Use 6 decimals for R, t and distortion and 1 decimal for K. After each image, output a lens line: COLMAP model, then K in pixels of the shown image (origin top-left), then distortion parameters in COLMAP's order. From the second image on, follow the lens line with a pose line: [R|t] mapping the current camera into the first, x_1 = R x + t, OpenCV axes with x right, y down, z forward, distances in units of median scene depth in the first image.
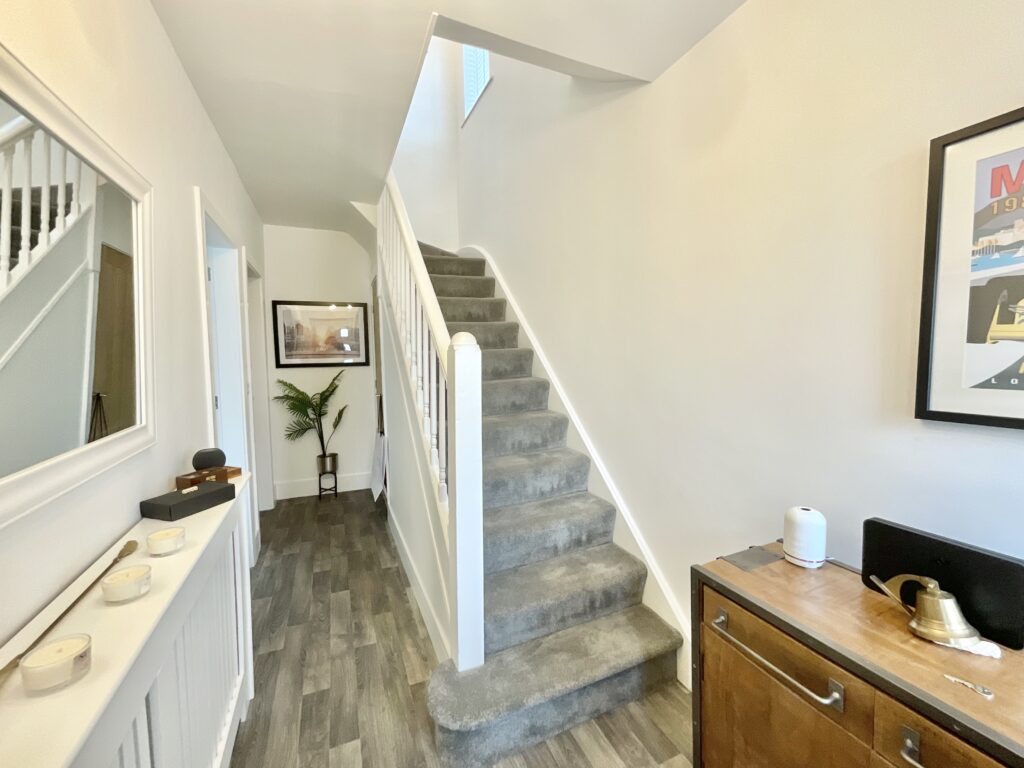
lens RADIAL K [[415.9, 0, 510.3], [0, 415.9, 381.7], [0, 0, 1]] dist [-0.001703, -0.000178]
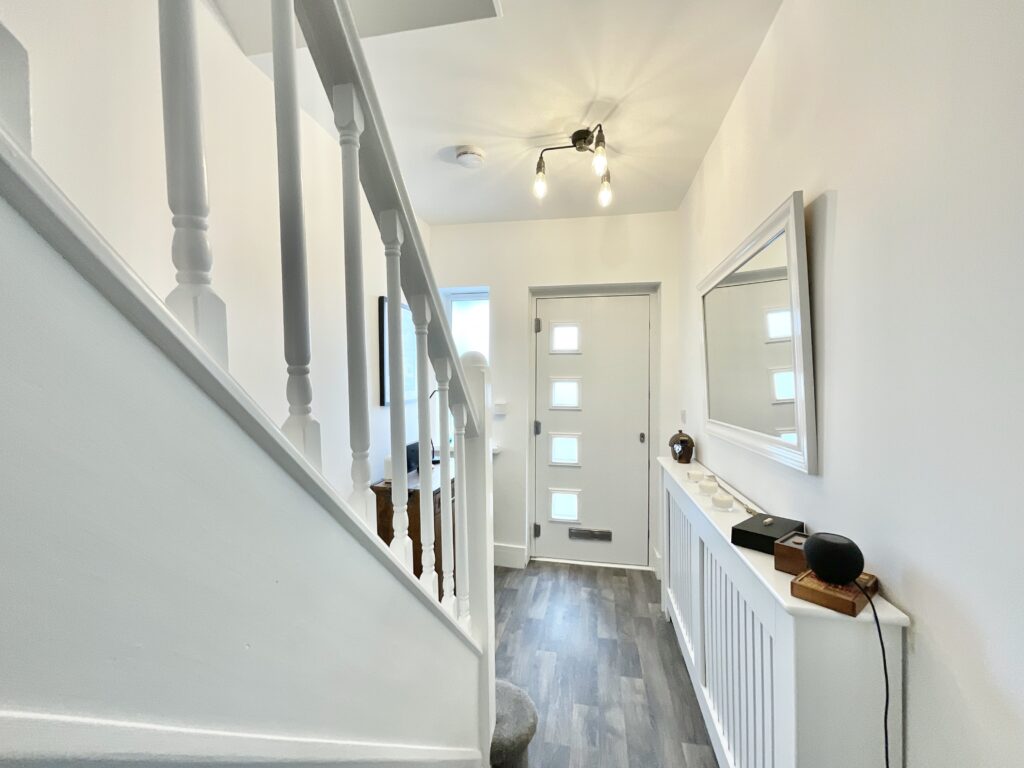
lens RADIAL K [[415.9, 0, 510.3], [0, 415.9, 381.7], [0, 0, 1]] dist [-0.001703, -0.000178]
pose [[-0.827734, 0.016813, 0.560869, -0.816841], [0.056153, 0.997015, 0.052985, -0.131170], [-0.558304, 0.075352, -0.826208, 1.995828]]
